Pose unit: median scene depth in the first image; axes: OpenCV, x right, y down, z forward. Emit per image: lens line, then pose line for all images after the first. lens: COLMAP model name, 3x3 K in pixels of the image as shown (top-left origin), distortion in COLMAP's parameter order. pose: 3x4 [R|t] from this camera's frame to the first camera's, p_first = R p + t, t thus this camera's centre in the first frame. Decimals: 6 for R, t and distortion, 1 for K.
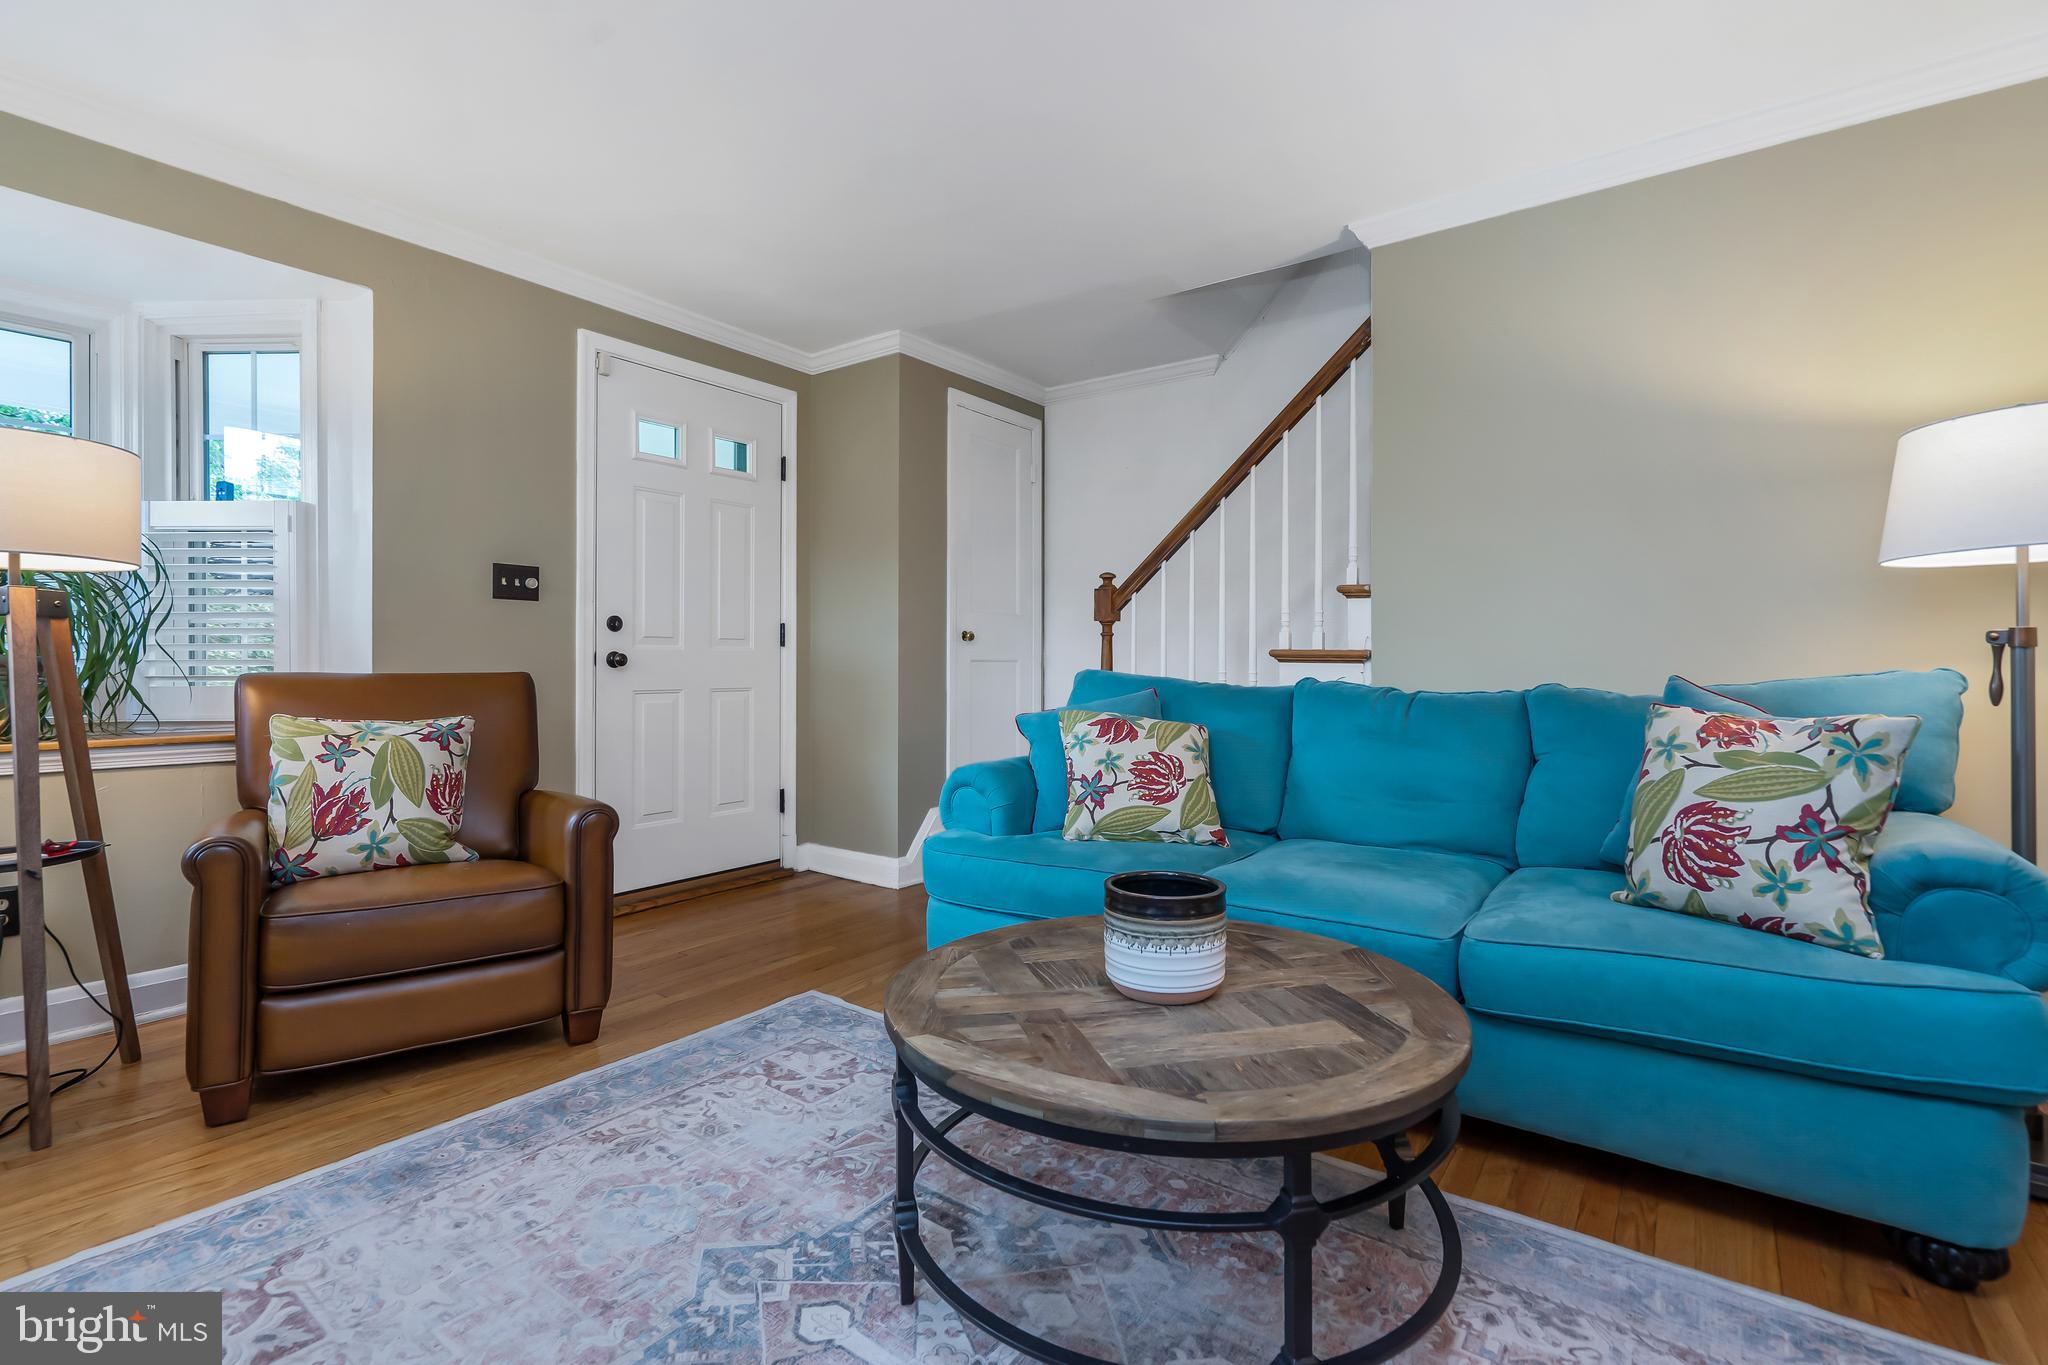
lens RADIAL K [[941.3, 0, 1023.5], [0, 941.3, 666.6], [0, 0, 1]] dist [-0.008230, 0.004436]
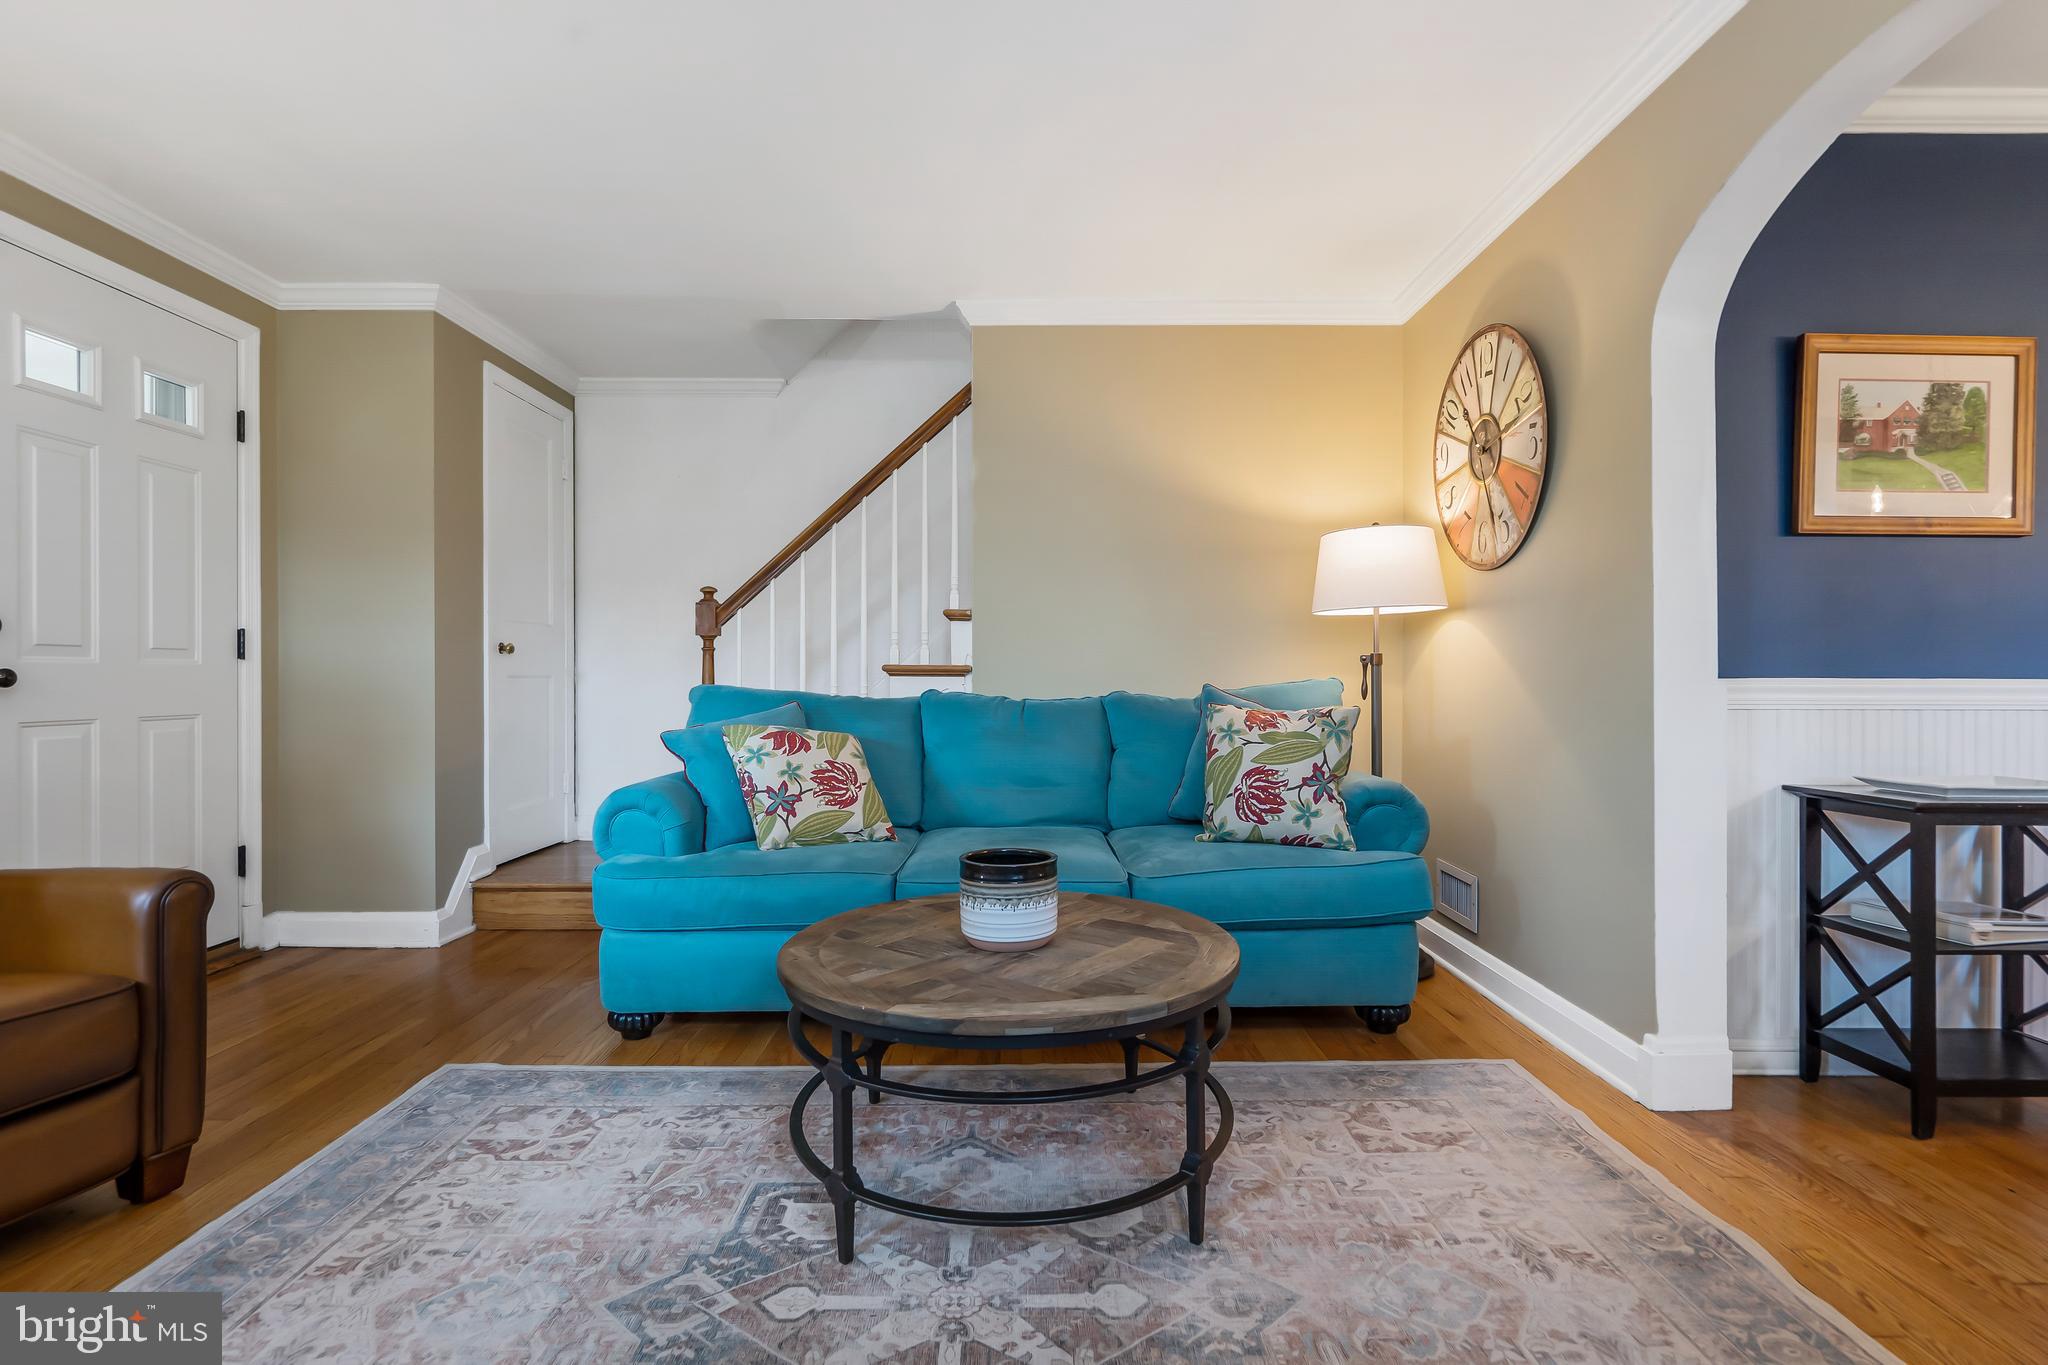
lens RADIAL K [[941.3, 0, 1056.5], [0, 941.3, 689.3], [0, 0, 1]] dist [-0.008230, 0.004436]
pose [[0.797348, -0.013573, 0.603368, -0.345913], [0.008165, 0.999898, 0.011702, -0.000864], [-0.603465, -0.004404, 0.797377, -0.011145]]
